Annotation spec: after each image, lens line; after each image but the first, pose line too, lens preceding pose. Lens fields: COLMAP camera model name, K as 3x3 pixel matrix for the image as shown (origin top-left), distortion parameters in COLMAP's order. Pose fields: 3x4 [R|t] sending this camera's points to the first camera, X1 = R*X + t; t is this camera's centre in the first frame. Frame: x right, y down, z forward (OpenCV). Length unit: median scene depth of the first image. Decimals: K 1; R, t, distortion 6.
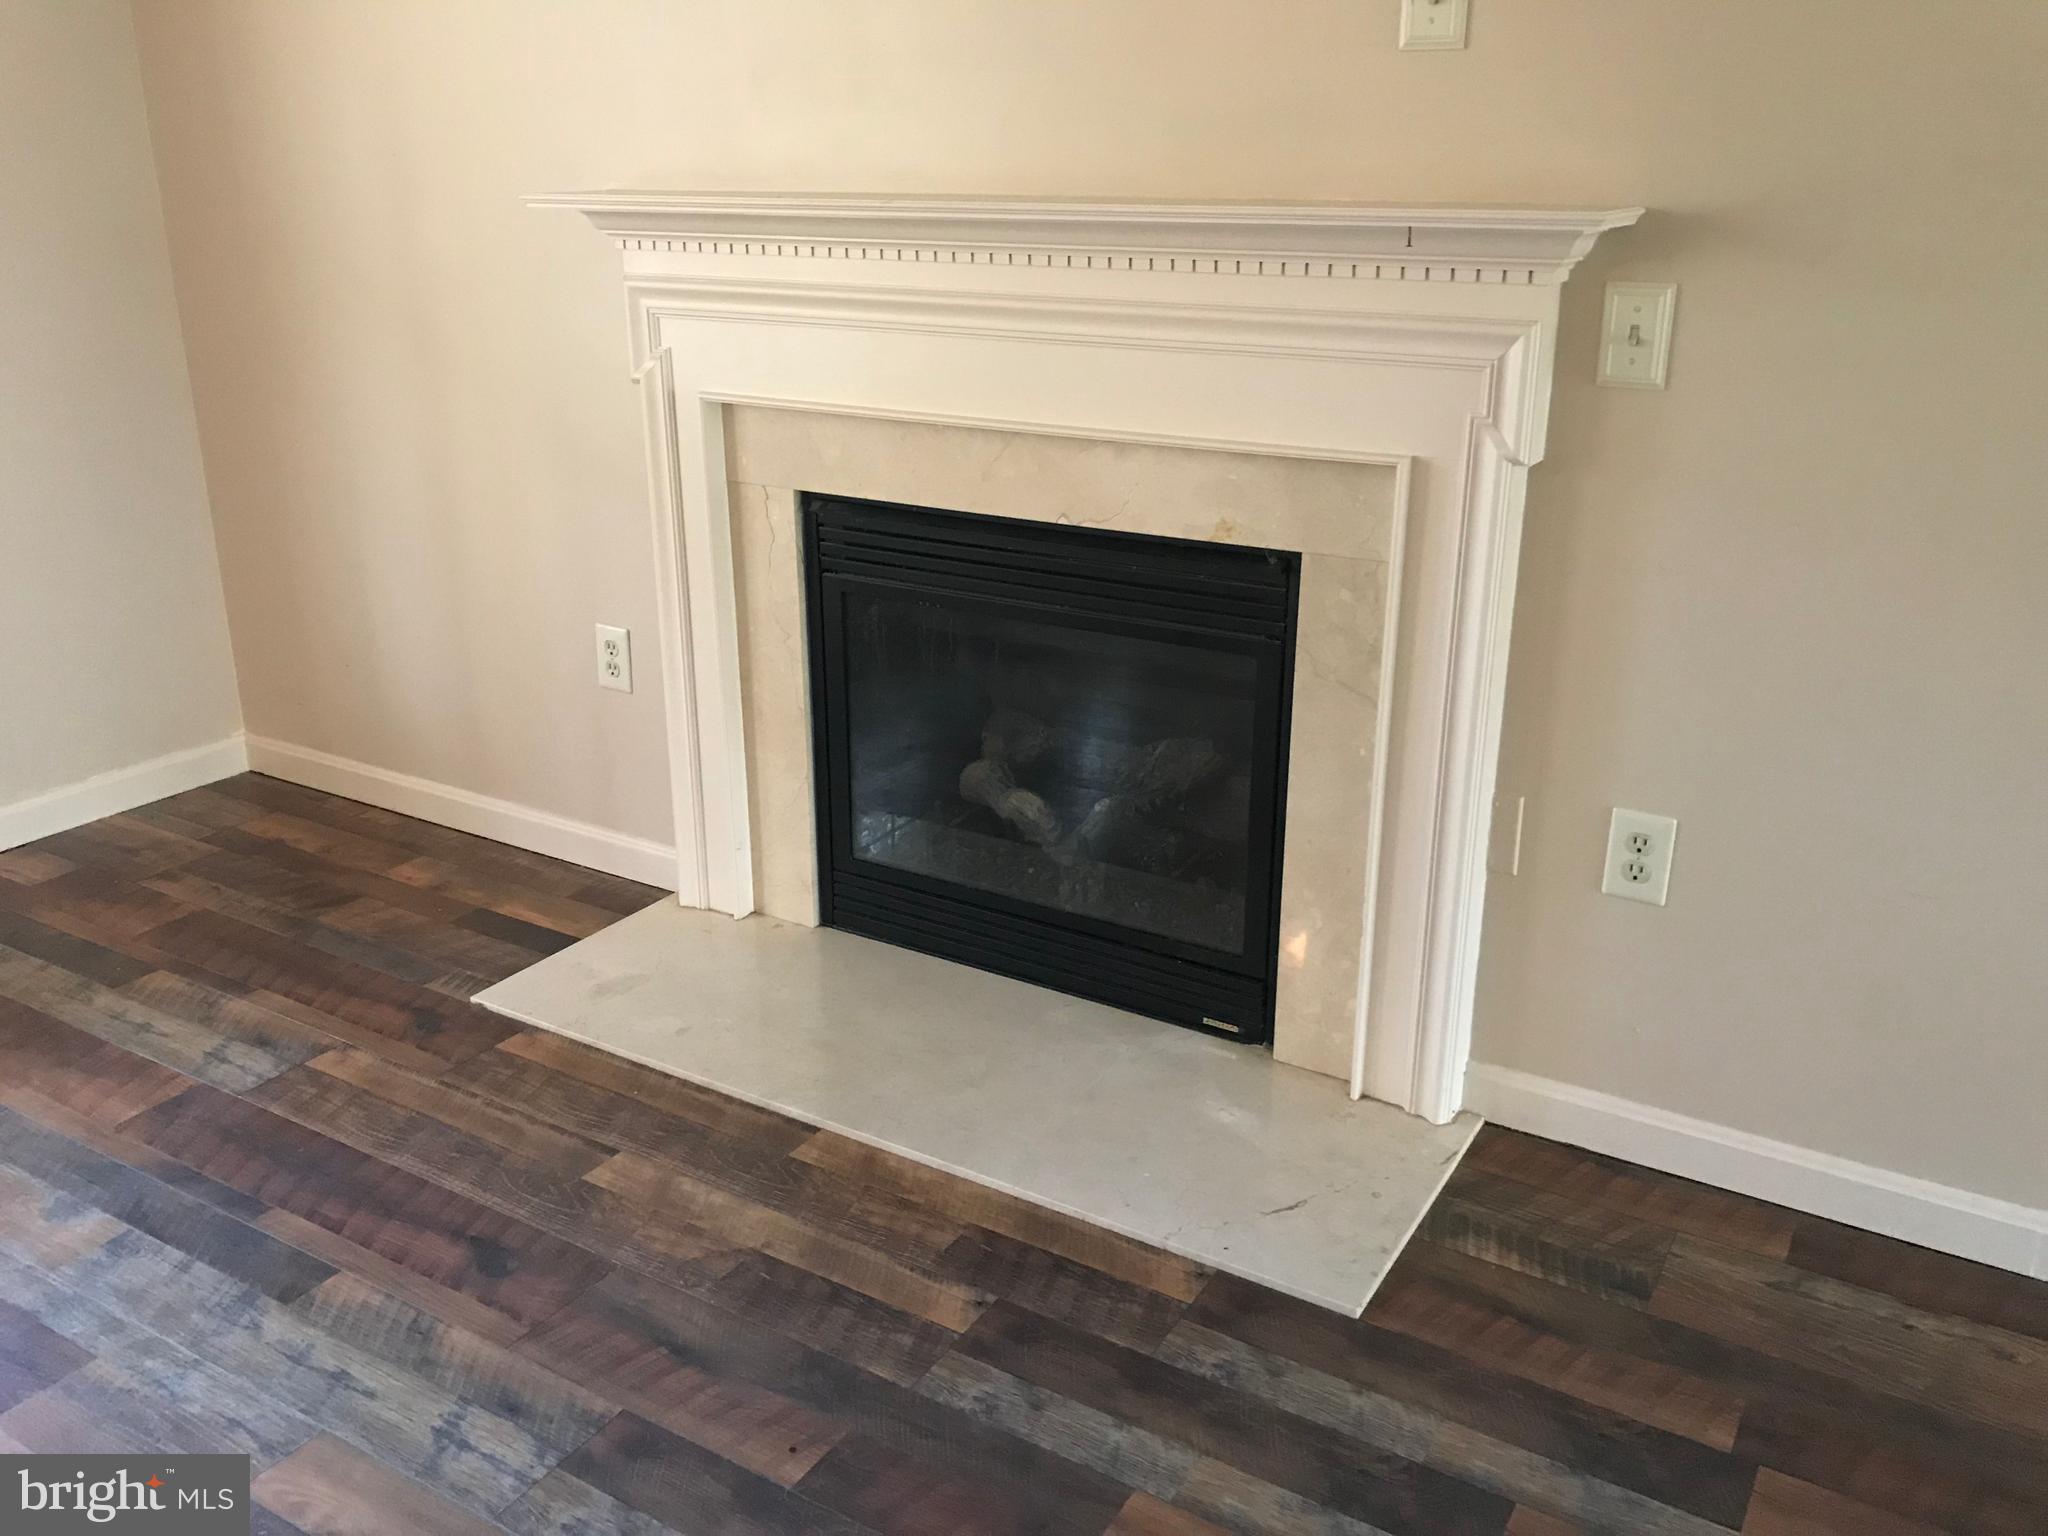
lens RADIAL K [[1653.9, 0, 1024.0], [0, 1653.9, 768.0], [0, 0, 1]] dist [0.000985, -0.001738]
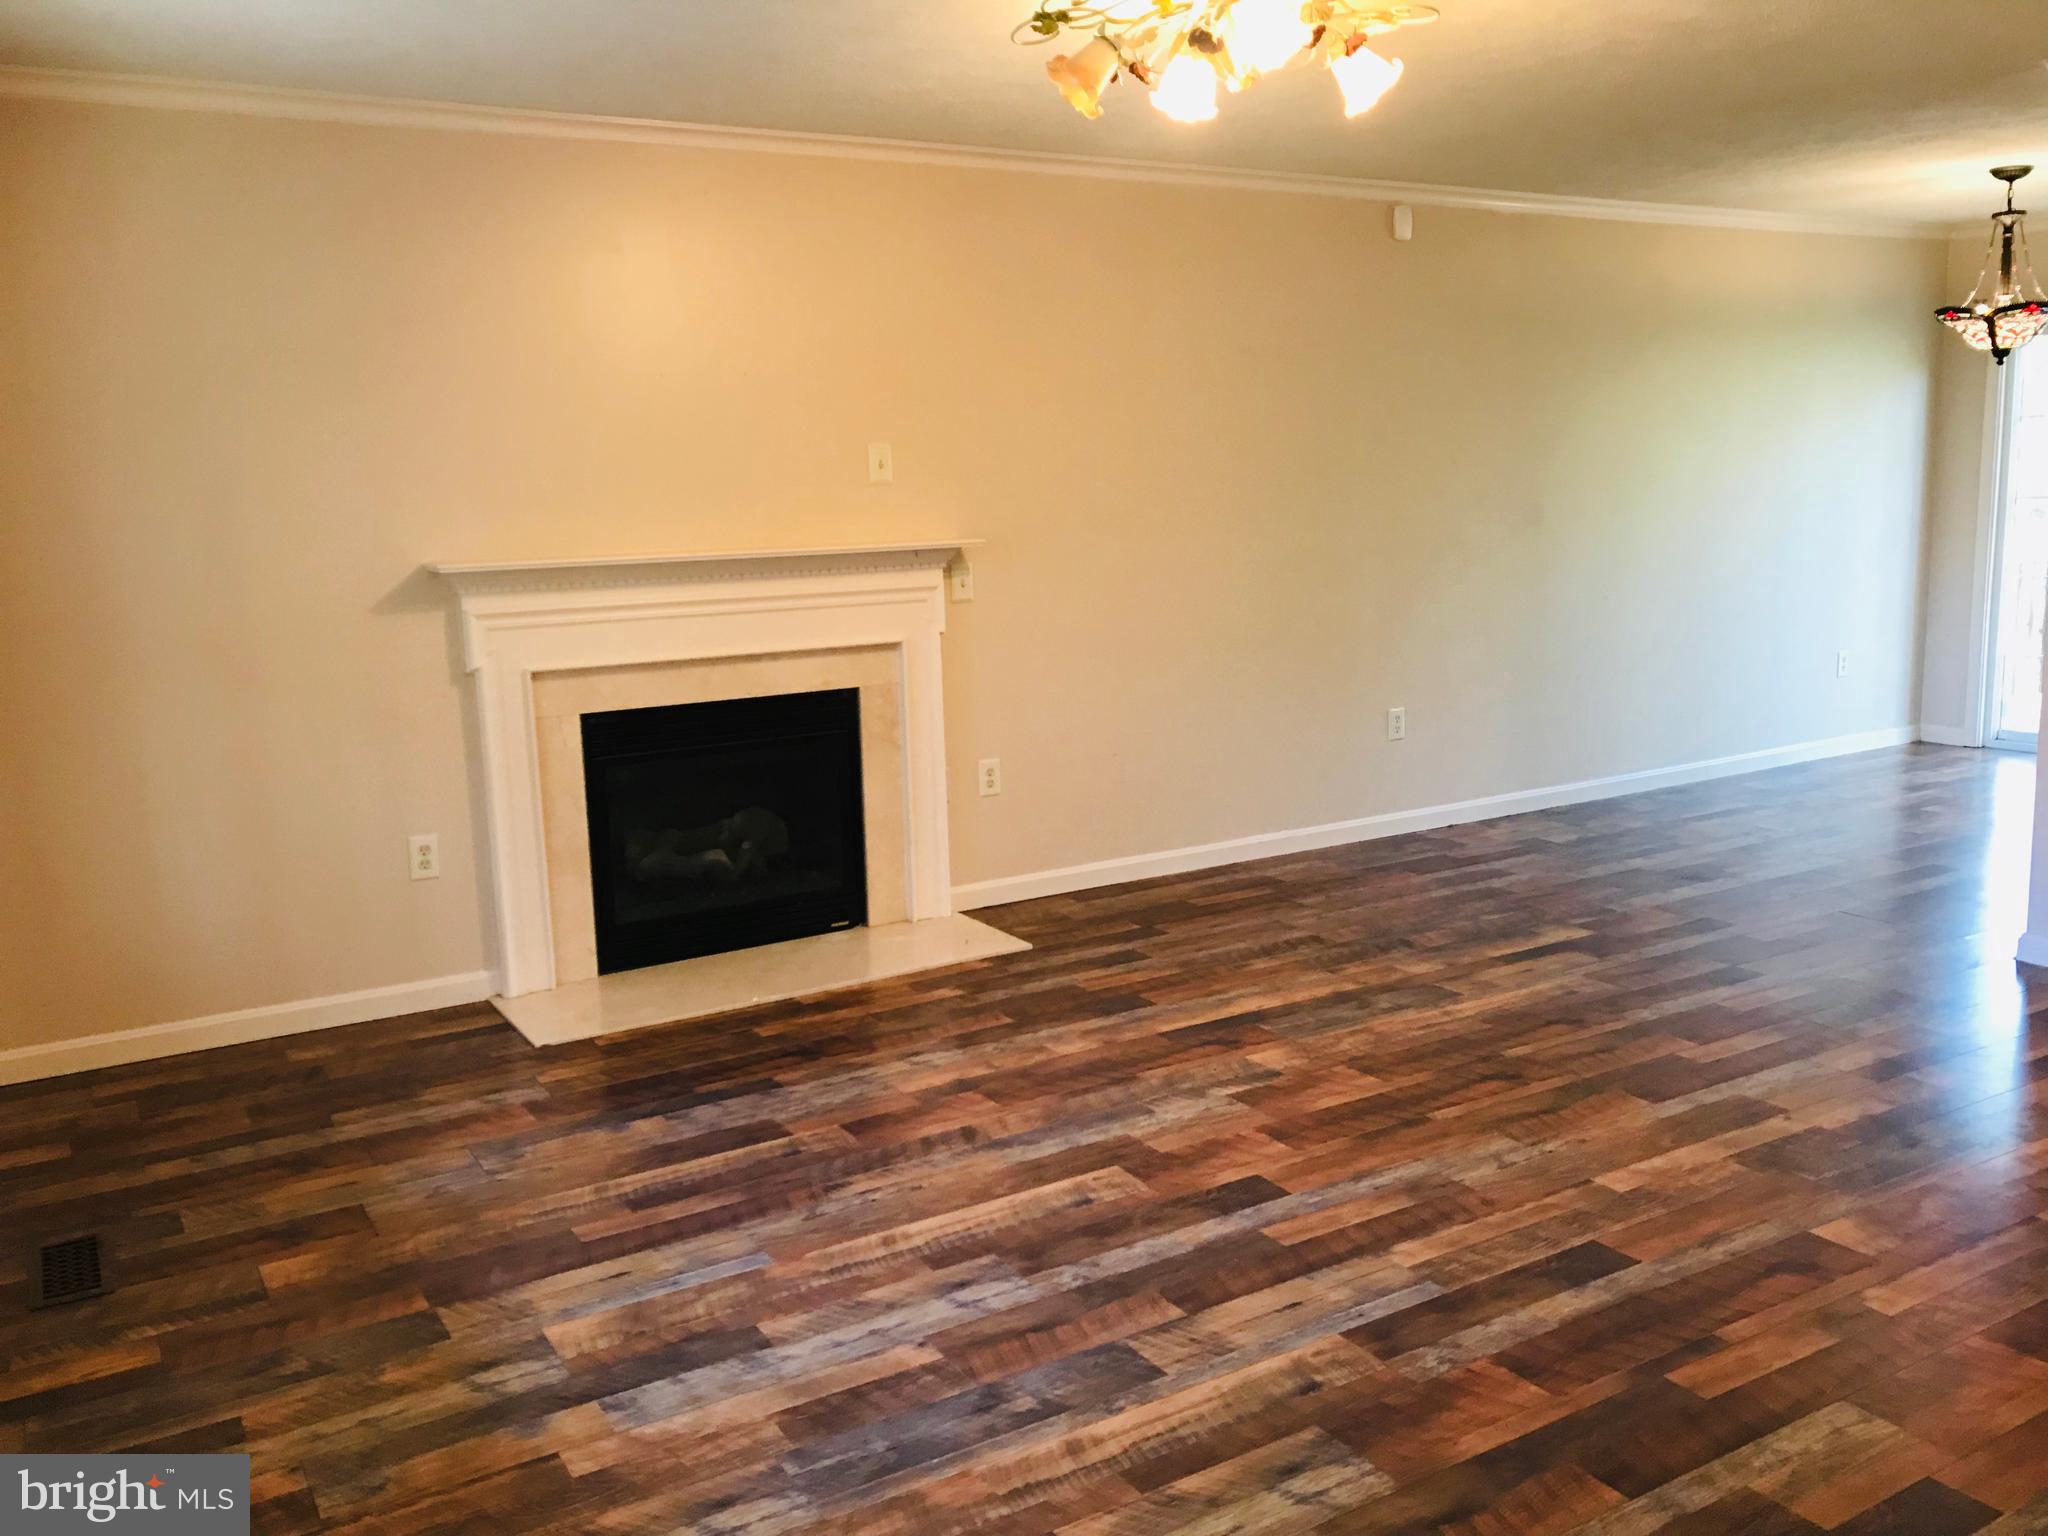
lens RADIAL K [[1656.0, 0, 1011.3], [0, 1656.0, 762.4], [0, 0, 1]] dist [0.002387, -0.006043]
pose [[0.447827, -0.151592, 0.881176, -1.898155], [0.336912, 0.941491, -0.009256, 0.066755], [-0.828215, 0.301024, 0.472698, -0.261621]]
